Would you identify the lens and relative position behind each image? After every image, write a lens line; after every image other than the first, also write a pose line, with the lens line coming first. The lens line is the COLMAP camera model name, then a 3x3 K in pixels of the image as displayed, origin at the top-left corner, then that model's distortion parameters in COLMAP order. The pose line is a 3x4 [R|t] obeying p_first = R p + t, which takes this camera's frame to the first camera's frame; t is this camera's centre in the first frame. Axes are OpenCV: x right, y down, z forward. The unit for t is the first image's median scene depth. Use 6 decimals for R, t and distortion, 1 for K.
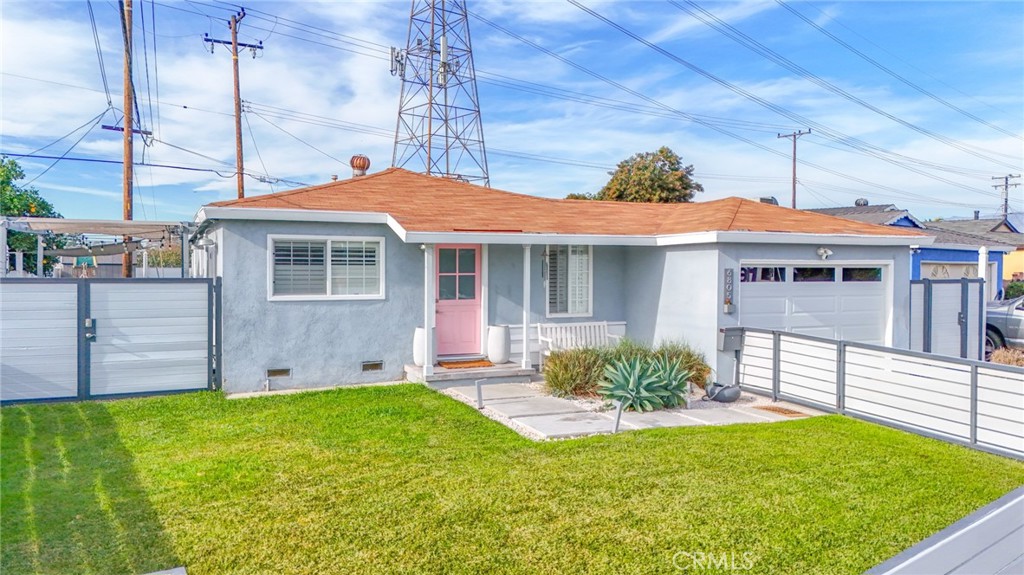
lens RADIAL K [[750.1, 0, 512.0], [0, 750.1, 287.5], [0, 0, 1]] dist [0.086088, -0.096330]
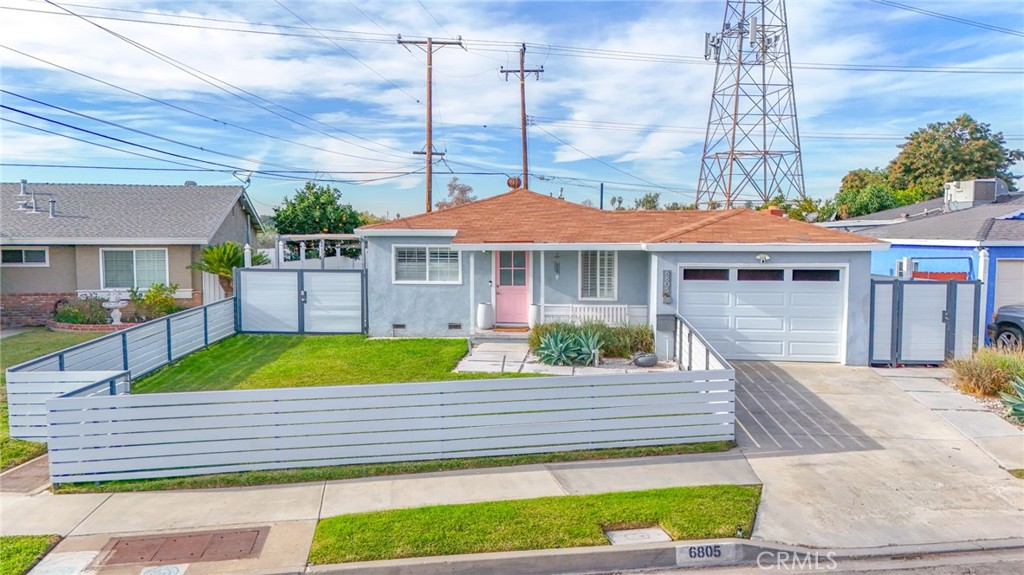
lens RADIAL K [[750.1, 0, 512.0], [0, 750.1, 287.5], [0, 0, 1]] dist [0.086088, -0.096330]
pose [[0.863373, 0.034362, -0.503395, 0.663418], [-0.011341, 0.998748, 0.048723, -0.051575], [0.504439, -0.036357, 0.862681, -0.272079]]
